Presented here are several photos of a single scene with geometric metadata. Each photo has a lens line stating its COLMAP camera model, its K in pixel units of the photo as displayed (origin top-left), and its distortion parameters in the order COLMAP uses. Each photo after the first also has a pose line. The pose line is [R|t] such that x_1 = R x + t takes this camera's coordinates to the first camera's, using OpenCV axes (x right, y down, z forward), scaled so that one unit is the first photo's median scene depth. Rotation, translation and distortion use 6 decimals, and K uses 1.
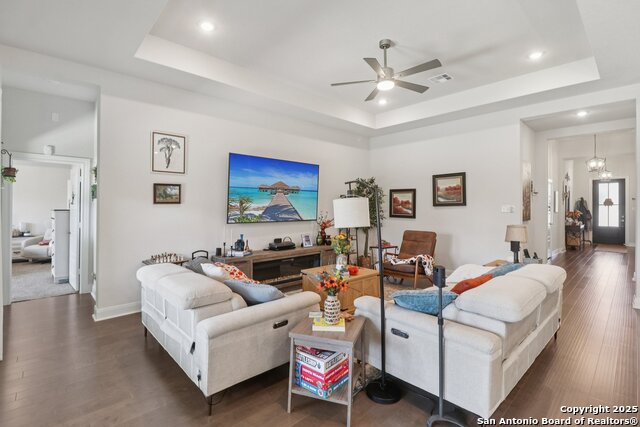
lens RADIAL K [[298.2, 0, 316.5], [0, 298.2, 213.3], [0, 0, 1]] dist [-0.014124, -0.007011]
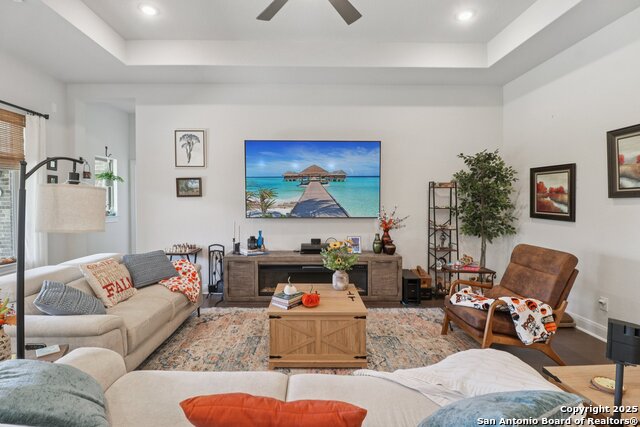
lens RADIAL K [[298.2, 0, 306.3], [0, 298.2, 210.0], [0, 0, 1]] dist [-0.014124, -0.007011]
pose [[0.739933, 0.020280, -0.672375, 0.391668], [-0.013104, 0.999790, 0.015735, -0.005924], [0.672553, -0.002832, 0.740043, 0.382978]]
